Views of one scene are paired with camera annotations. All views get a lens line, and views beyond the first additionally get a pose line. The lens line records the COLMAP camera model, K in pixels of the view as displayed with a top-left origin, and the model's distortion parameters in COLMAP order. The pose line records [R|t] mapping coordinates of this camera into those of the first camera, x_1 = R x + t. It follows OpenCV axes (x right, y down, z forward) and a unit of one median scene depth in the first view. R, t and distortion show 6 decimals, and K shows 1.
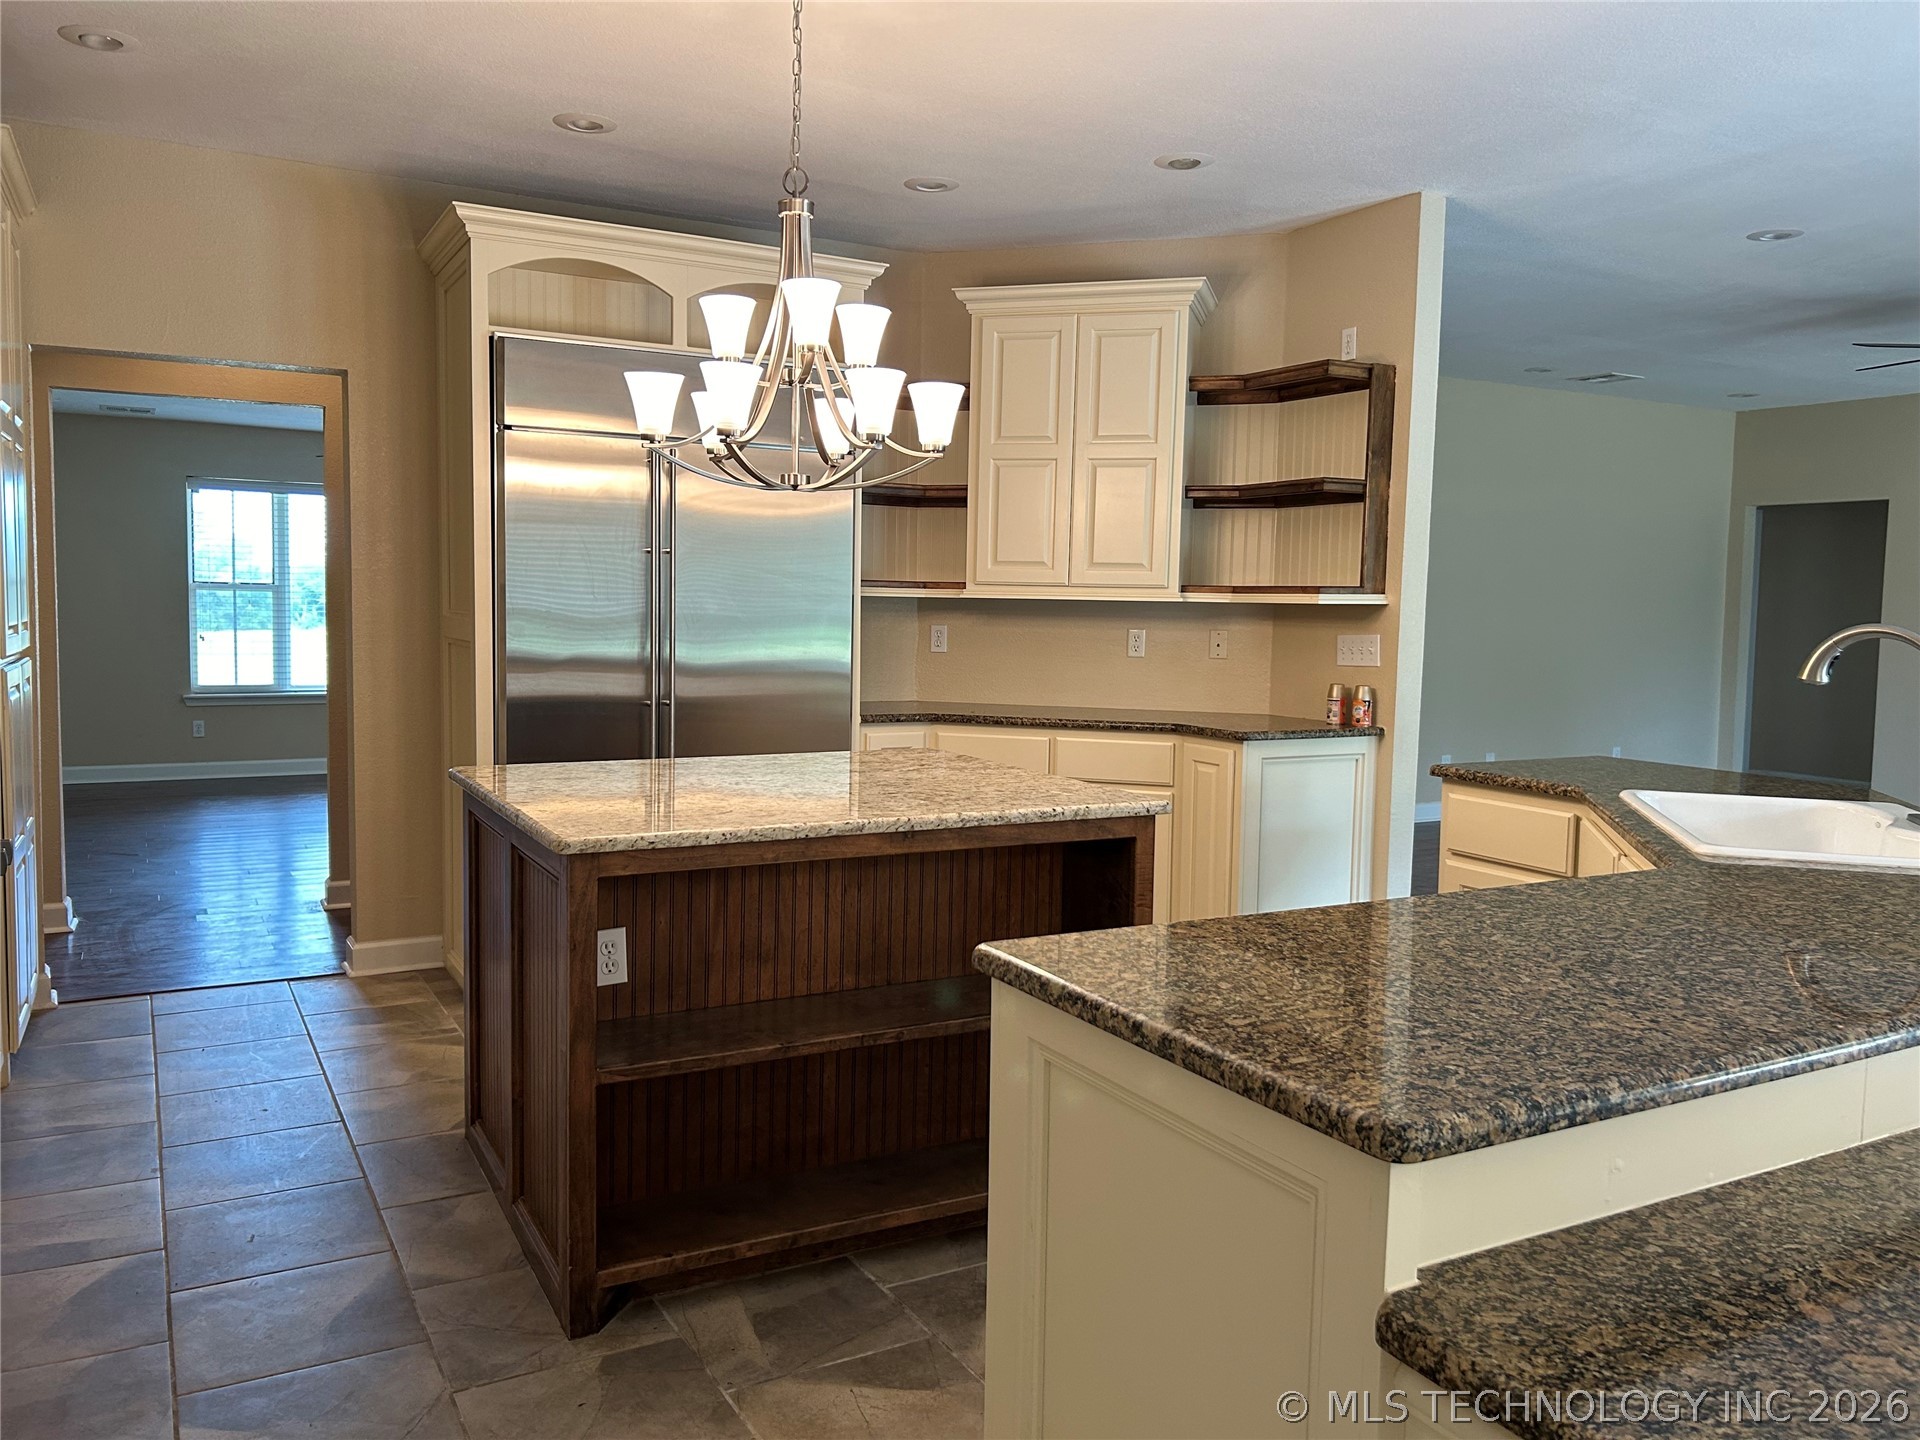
lens RADIAL K [[1447.5, 0, 958.8], [0, 1447.5, 710.0], [0, 0, 1]] dist [0.026194, -0.036992]
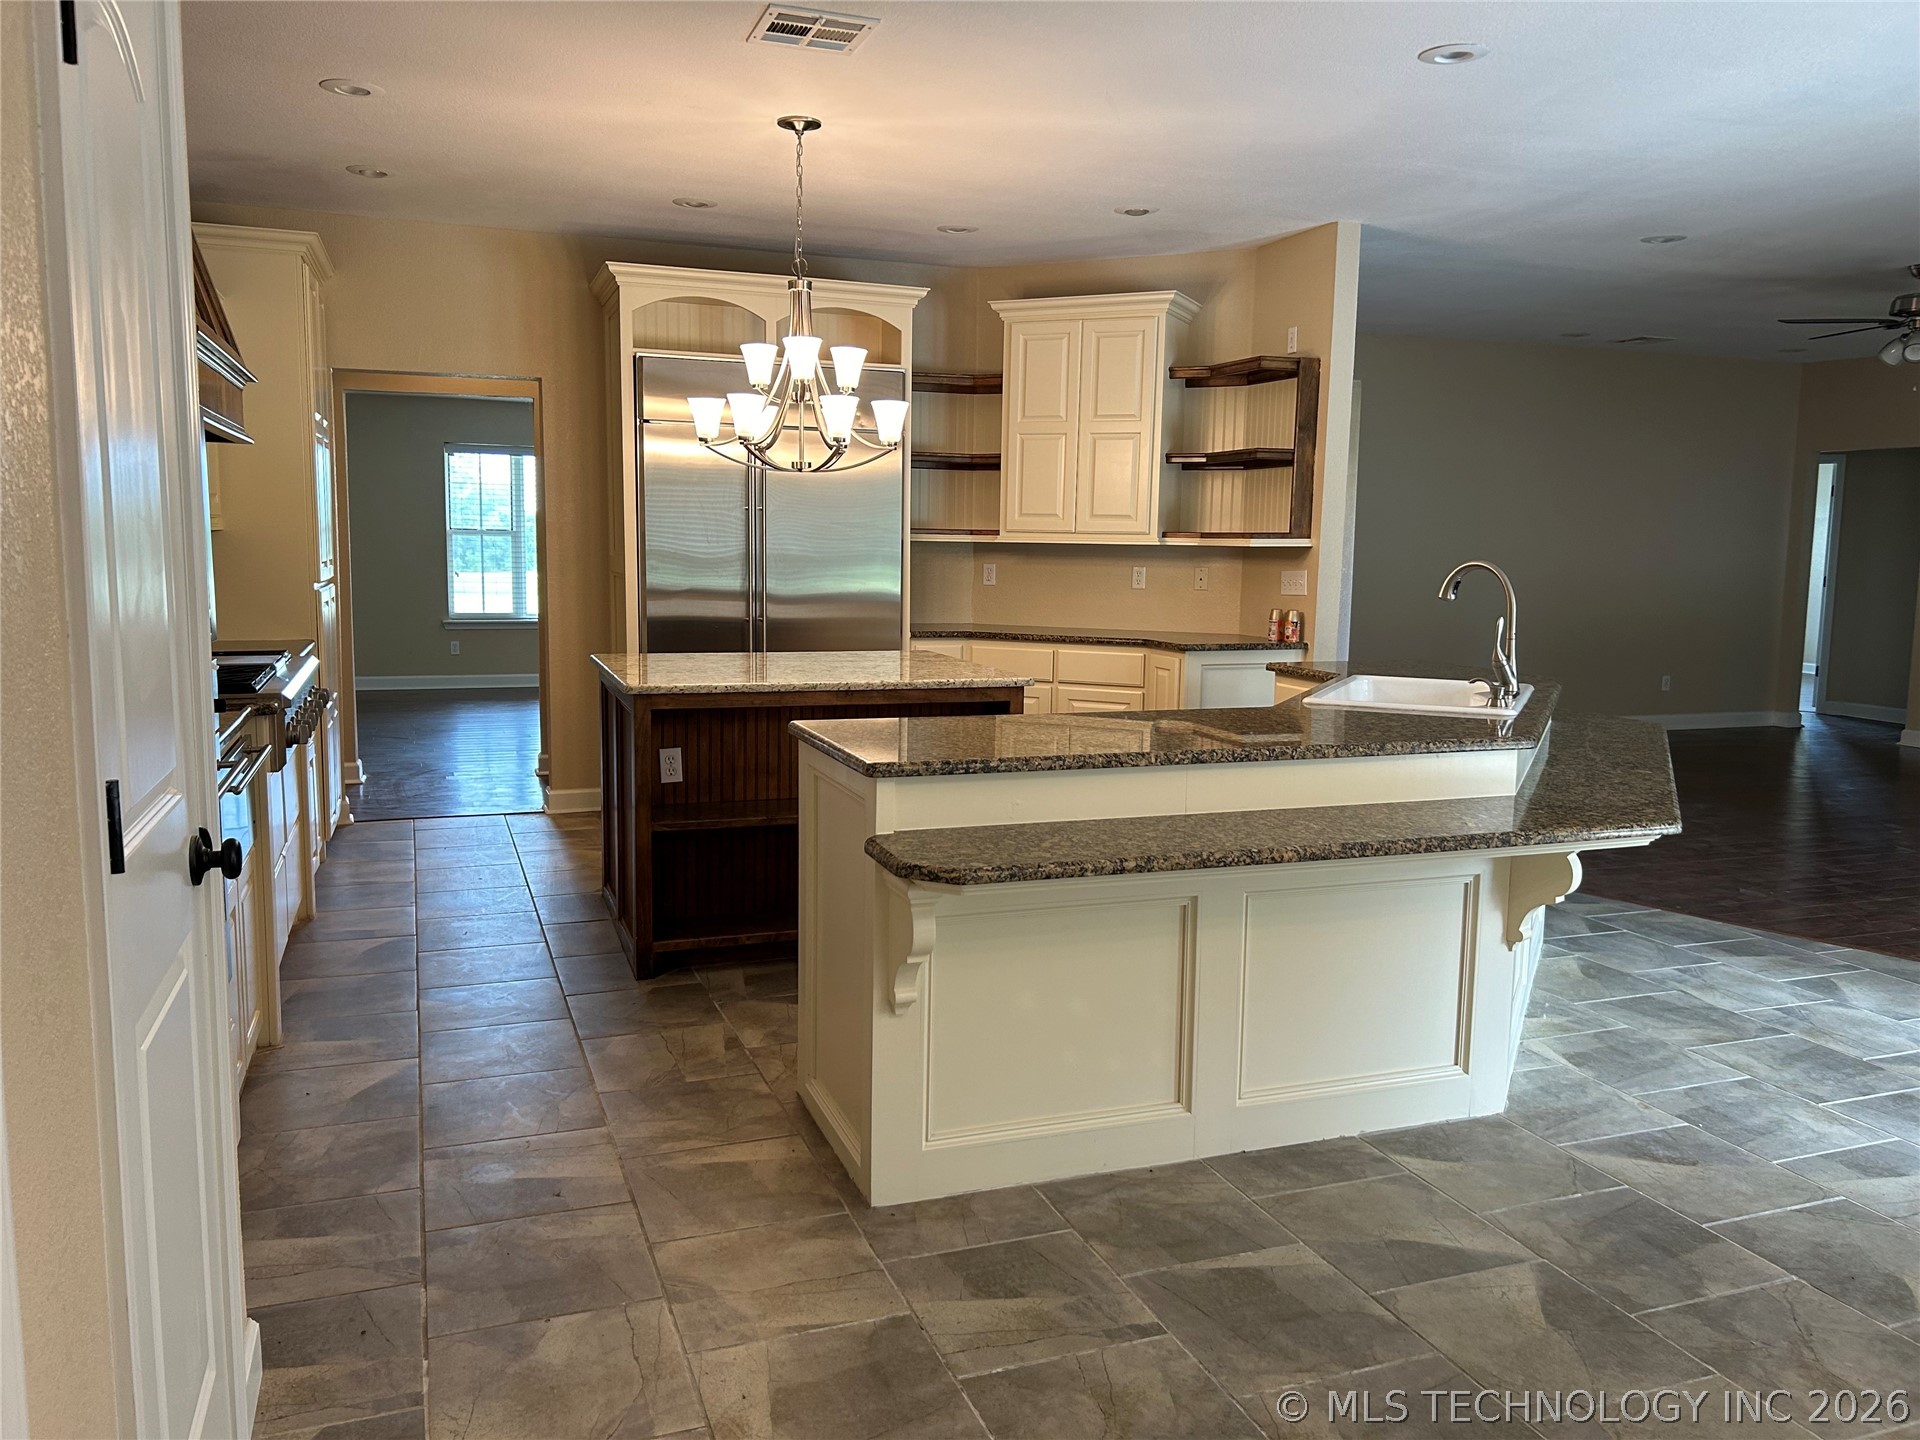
lens RADIAL K [[1447.5, 0, 974.5], [0, 1447.5, 720.9], [0, 0, 1]] dist [0.026194, -0.036992]
pose [[0.989120, 0.016577, -0.146172, 0.193525], [-0.009736, 0.998829, 0.047393, 0.023385], [0.146786, -0.045454, 0.988123, -0.320870]]
